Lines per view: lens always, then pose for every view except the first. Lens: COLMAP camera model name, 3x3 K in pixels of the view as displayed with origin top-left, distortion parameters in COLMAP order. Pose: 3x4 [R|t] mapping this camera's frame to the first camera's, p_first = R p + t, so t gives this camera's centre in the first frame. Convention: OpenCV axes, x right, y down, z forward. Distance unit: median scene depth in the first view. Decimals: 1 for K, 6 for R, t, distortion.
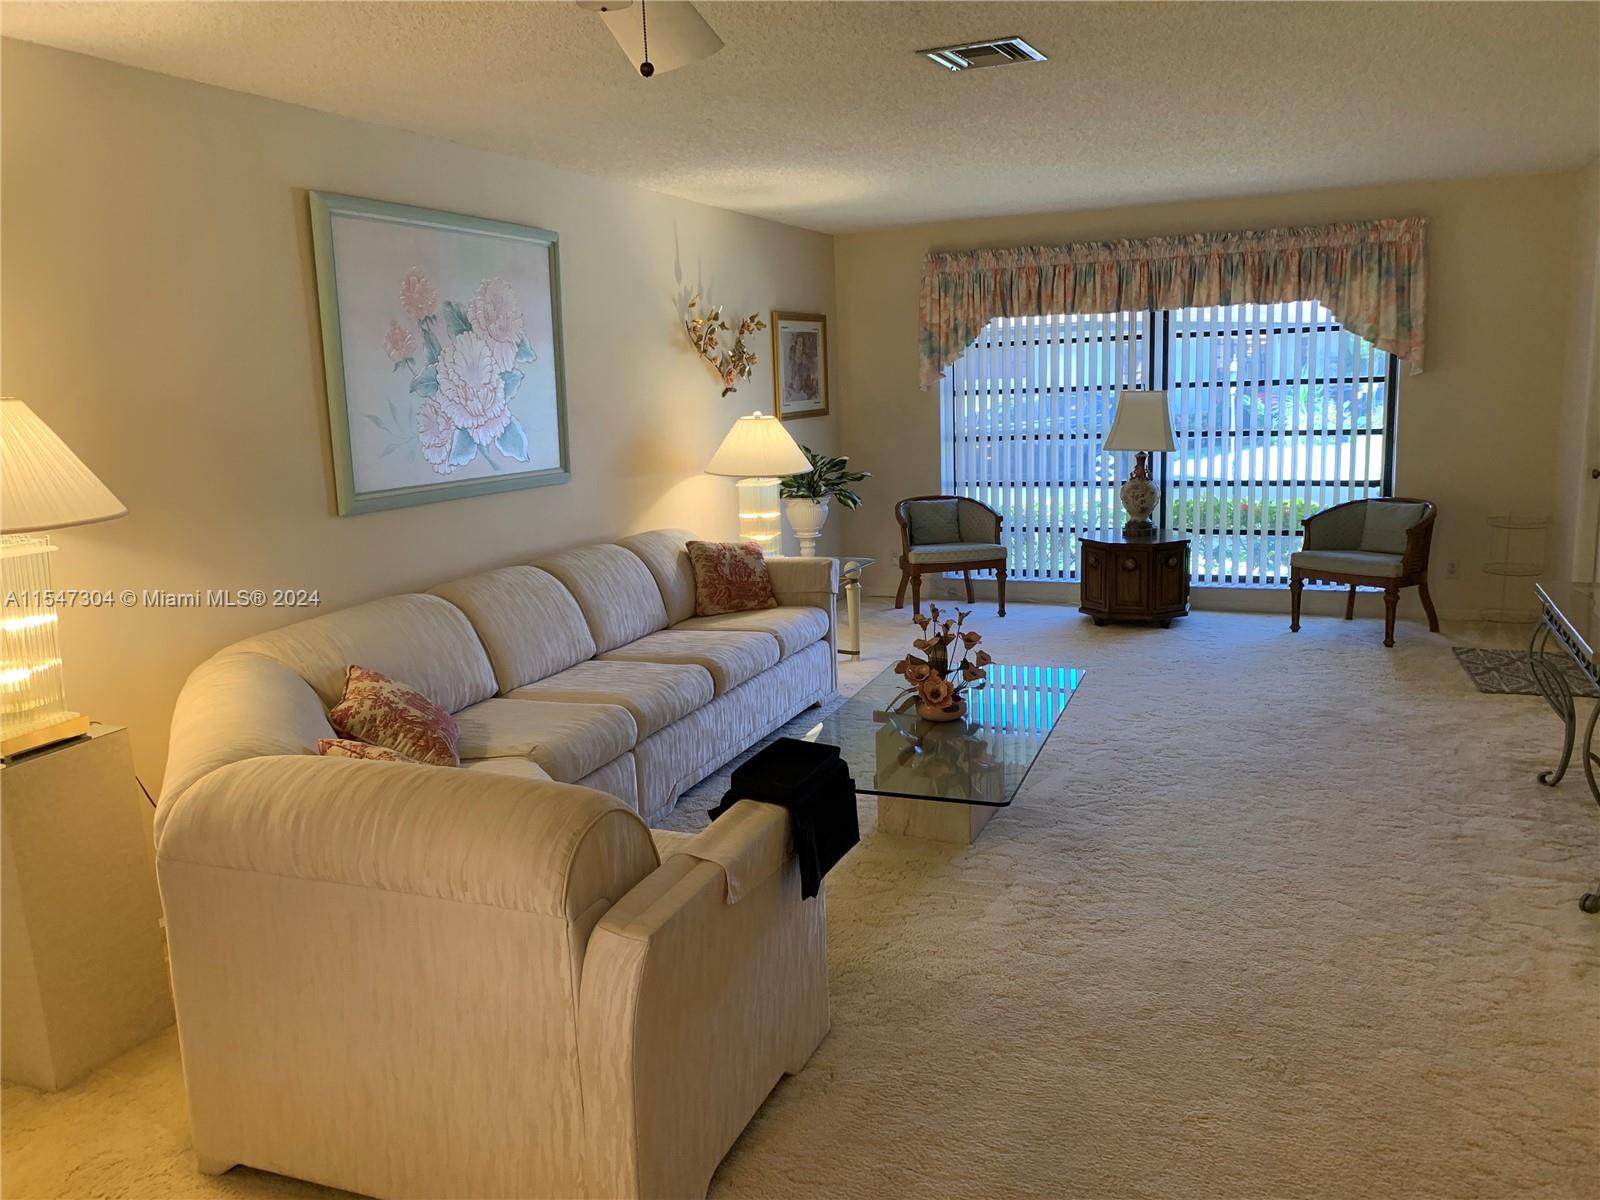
lens RADIAL K [[1227.8, 0, 800.3], [0, 1227.8, 597.3], [0, 0, 1]] dist [0.017602, 0.001497]
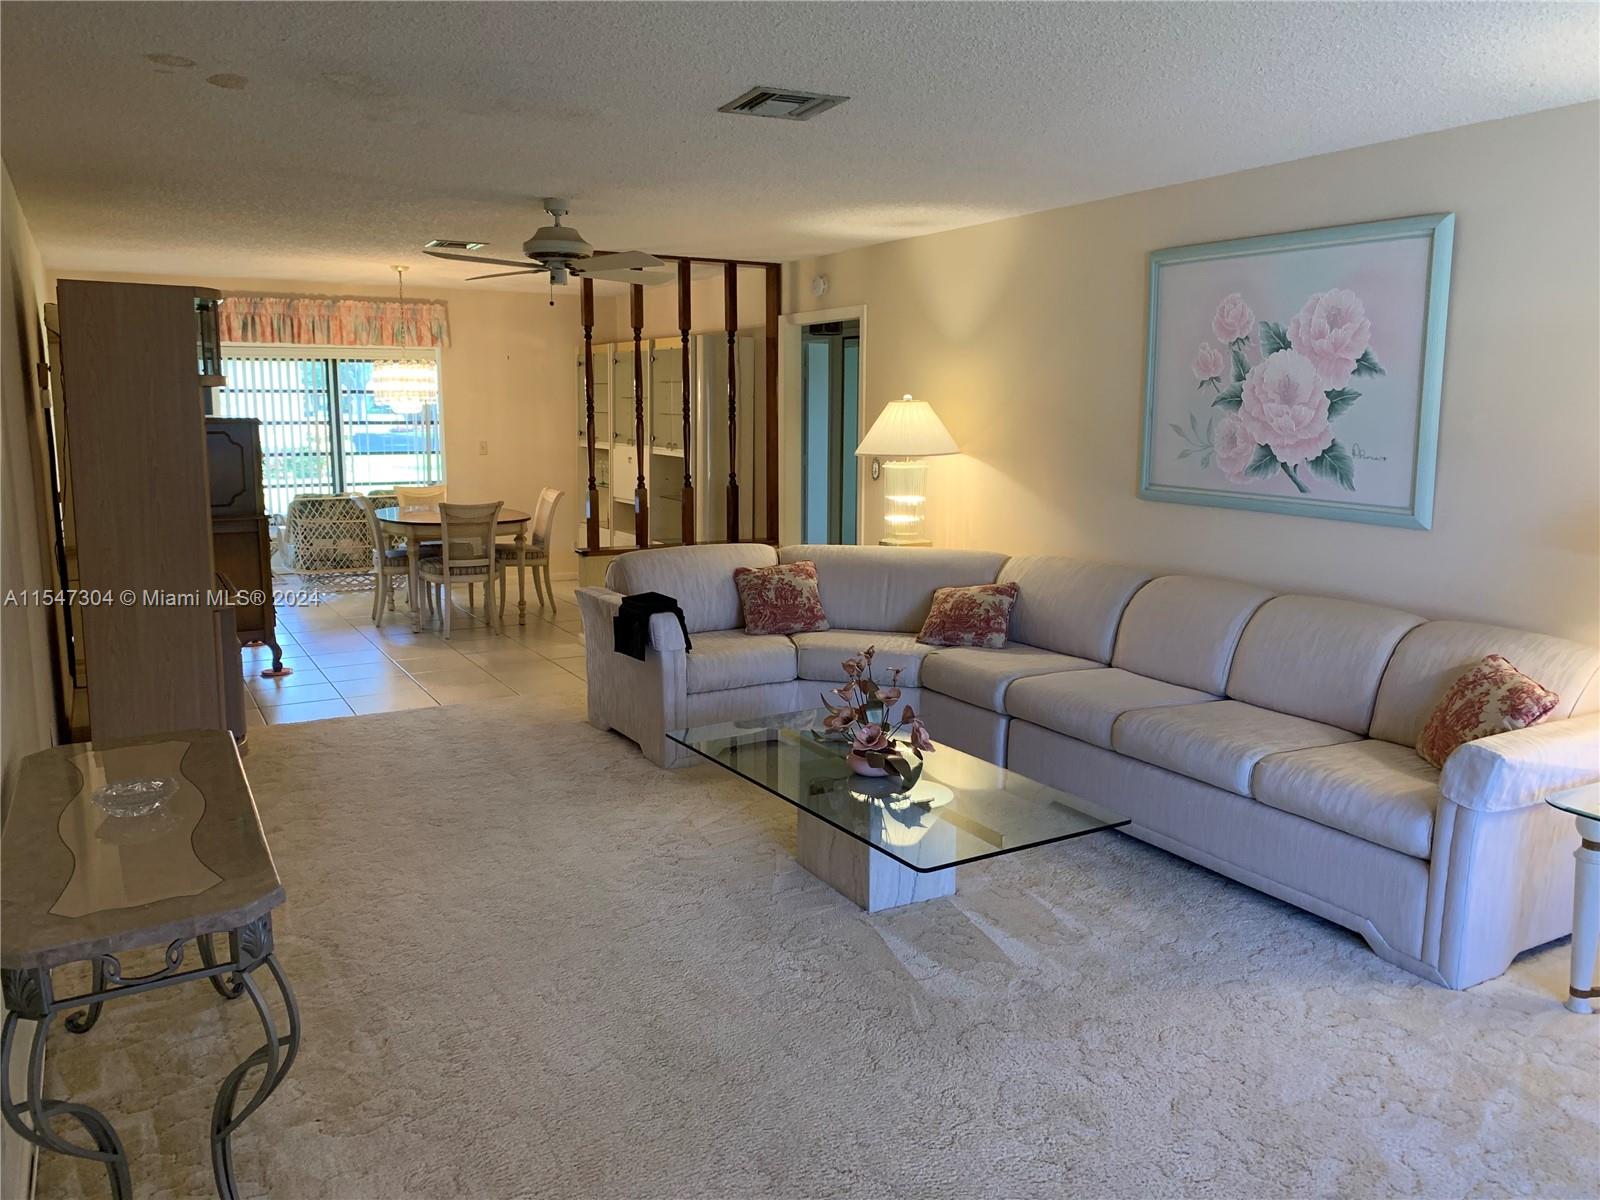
lens RADIAL K [[1227.8, 0, 802.6], [0, 1227.8, 595.5], [0, 0, 1]] dist [0.017602, 0.001497]
pose [[-0.634968, 0.158362, -0.756133, 0.761235], [-0.119053, 0.947013, 0.298316, -0.280014], [0.763310, 0.279441, -0.582470, 1.345690]]
